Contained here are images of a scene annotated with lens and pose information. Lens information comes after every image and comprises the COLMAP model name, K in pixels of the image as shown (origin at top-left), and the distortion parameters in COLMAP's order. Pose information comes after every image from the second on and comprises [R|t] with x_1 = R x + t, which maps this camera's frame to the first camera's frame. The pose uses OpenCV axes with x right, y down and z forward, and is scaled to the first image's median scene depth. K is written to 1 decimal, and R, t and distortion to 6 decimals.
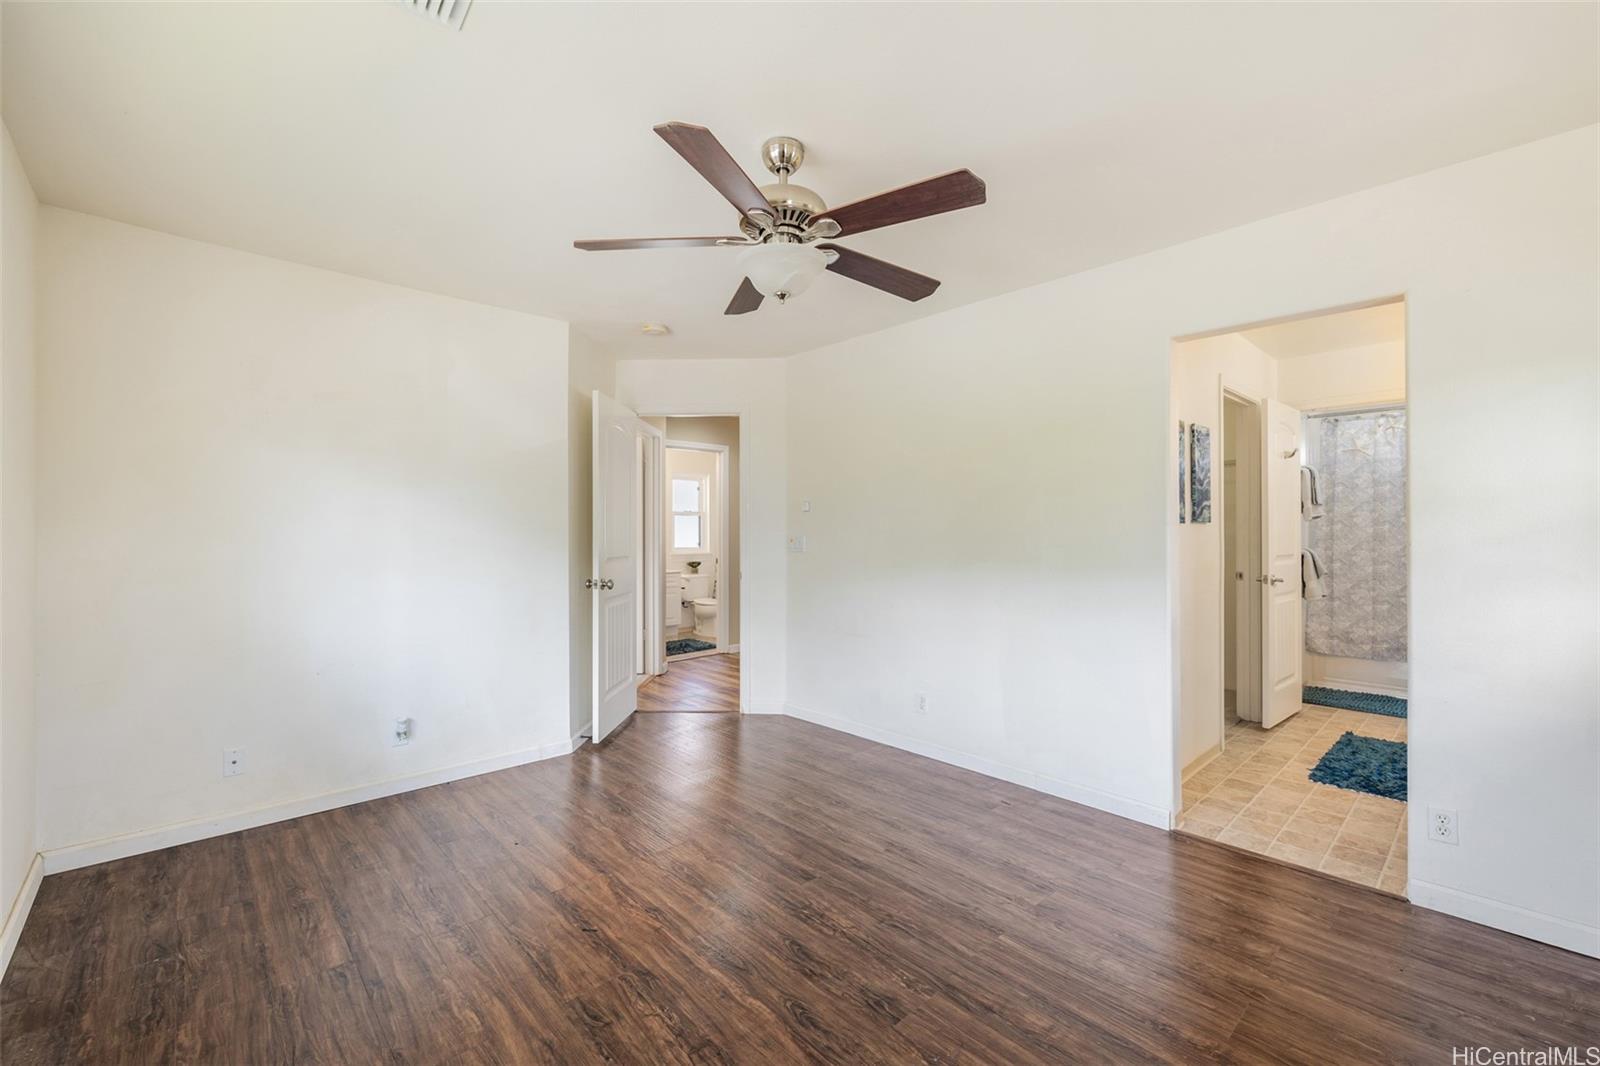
lens RADIAL K [[668.3, 0, 798.2], [0, 668.3, 528.9], [0, 0, 1]] dist [-0.003082, -0.000465]
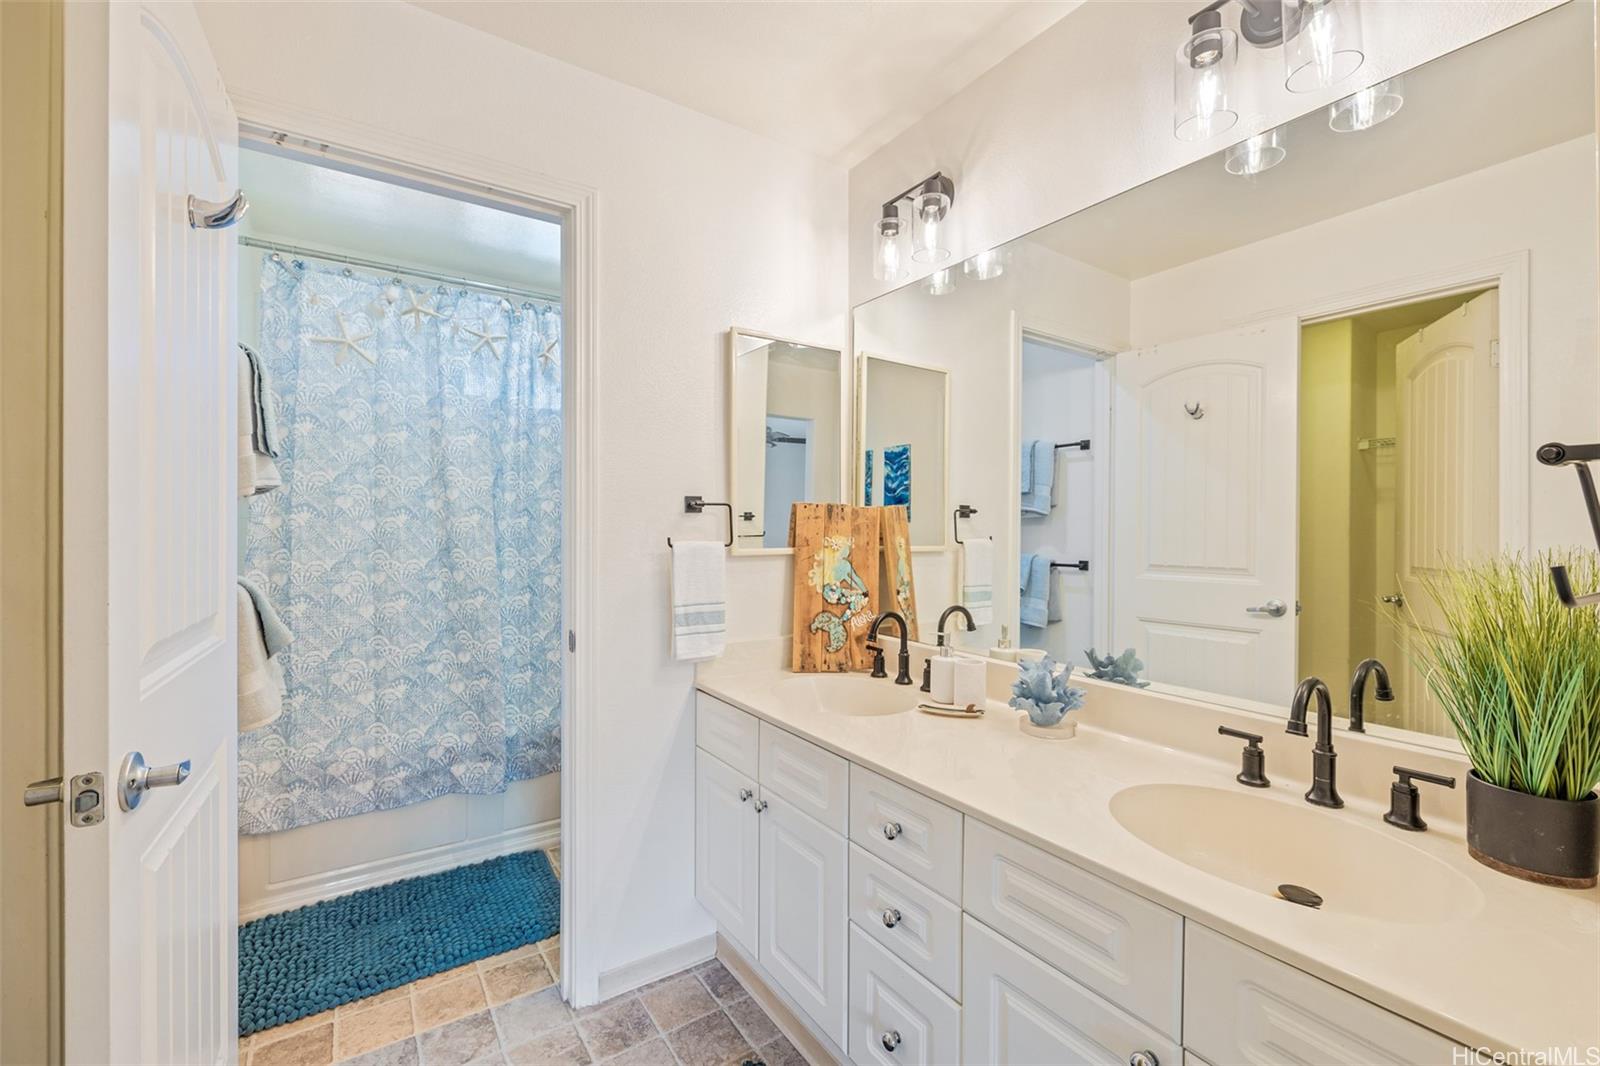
lens RADIAL K [[668.3, 0, 796.3], [0, 668.3, 529.5], [0, 0, 1]] dist [-0.003082, -0.000465]
pose [[0.155261, 0.002027, 0.987871, 0.458341], [-0.006849, 0.999976, -0.000975, 0.002996], [-0.987850, -0.006614, 0.155271, 0.649381]]
